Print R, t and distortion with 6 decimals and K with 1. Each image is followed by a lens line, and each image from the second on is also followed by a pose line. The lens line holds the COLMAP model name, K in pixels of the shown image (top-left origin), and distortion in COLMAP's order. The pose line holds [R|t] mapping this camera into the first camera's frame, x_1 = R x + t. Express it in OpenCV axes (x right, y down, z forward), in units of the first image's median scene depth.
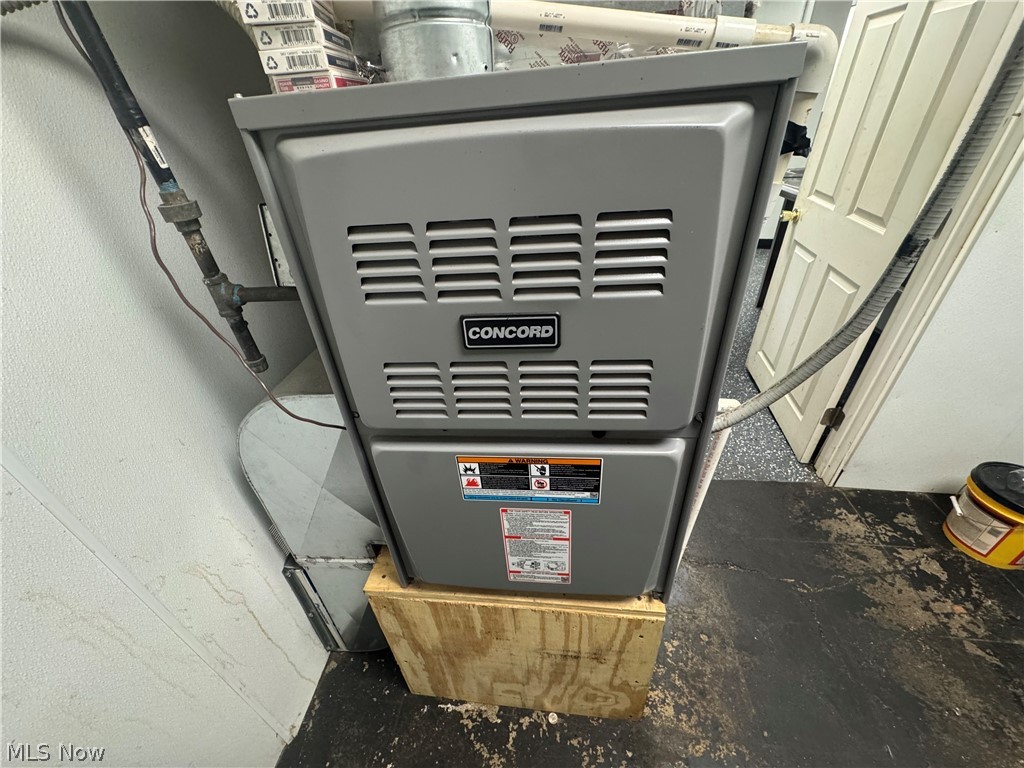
lens RADIAL K [[406.1, 0, 510.1], [0, 406.1, 384.1], [0, 0, 1]] dist [-0.007896, 0.000062]
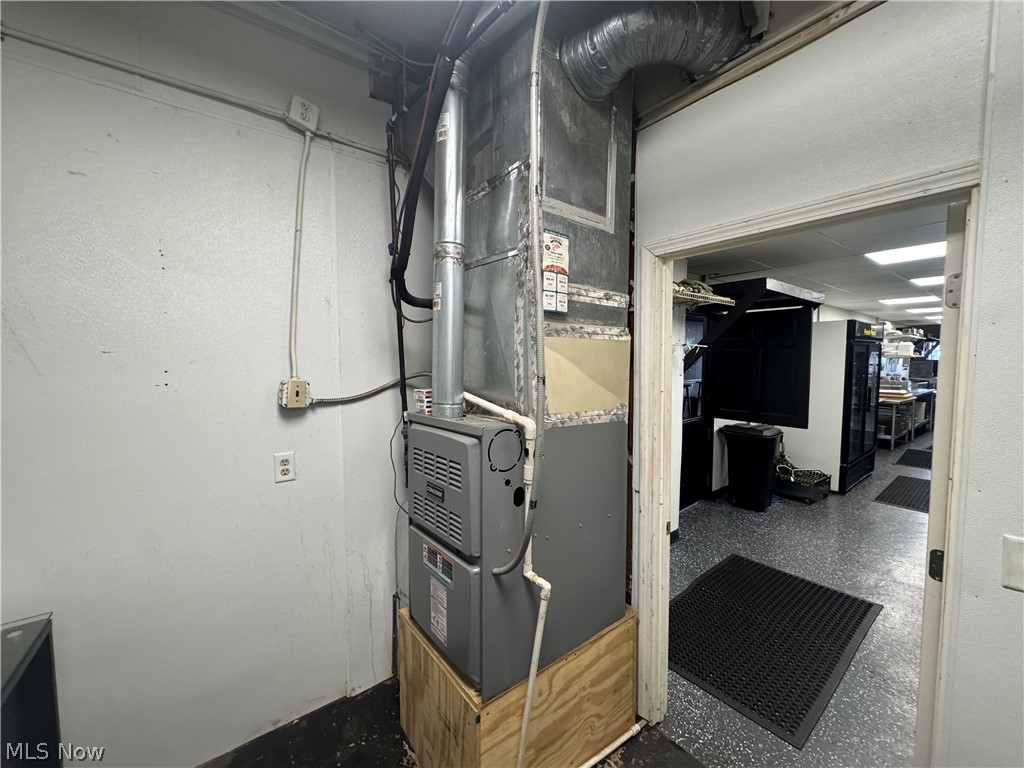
lens RADIAL K [[406.1, 0, 509.7], [0, 406.1, 383.5], [0, 0, 1]] dist [-0.007896, 0.000062]
pose [[0.689900, 0.091390, -0.718113, 1.826230], [-0.424273, 0.854810, -0.298818, -0.114033], [0.586541, 0.510830, 0.628508, -0.689874]]
